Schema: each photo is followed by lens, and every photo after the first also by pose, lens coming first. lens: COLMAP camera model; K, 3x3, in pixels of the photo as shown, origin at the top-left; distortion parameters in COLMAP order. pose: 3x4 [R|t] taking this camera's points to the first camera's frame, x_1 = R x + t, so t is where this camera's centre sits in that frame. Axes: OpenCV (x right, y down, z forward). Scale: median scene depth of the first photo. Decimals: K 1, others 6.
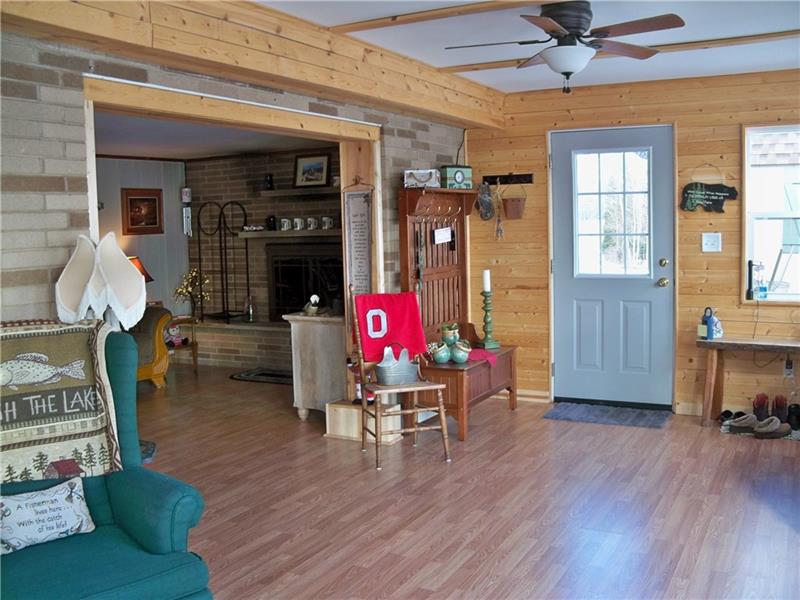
lens RADIAL K [[809.4, 0, 400.0], [0, 809.4, 300.0], [0, 0, 1]] dist [-0.230138, 0.266436]
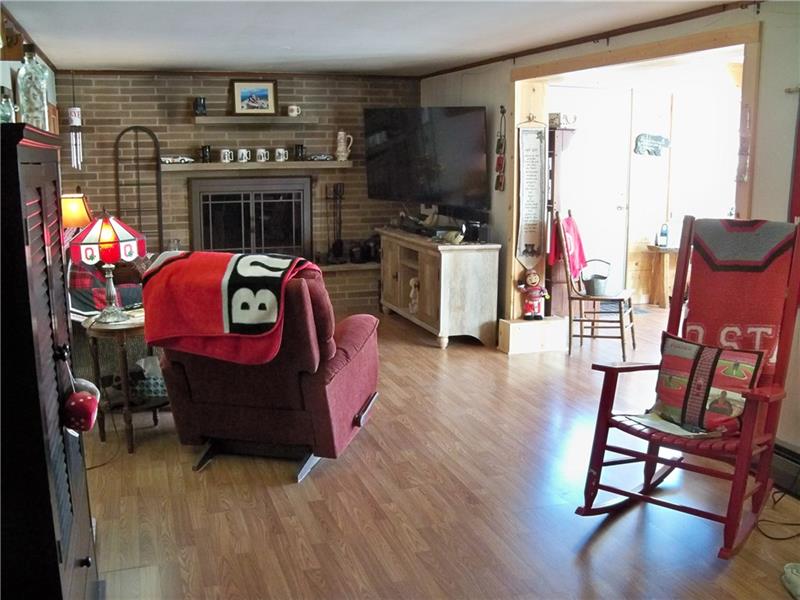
lens RADIAL K [[809.4, 0, 400.0], [0, 809.4, 300.0], [0, 0, 1]] dist [-0.230138, 0.266436]
pose [[0.685228, -0.104867, 0.720739, -0.655401], [0.051553, 0.994082, 0.095626, -0.009390], [-0.726502, -0.028369, 0.686579, 0.247512]]
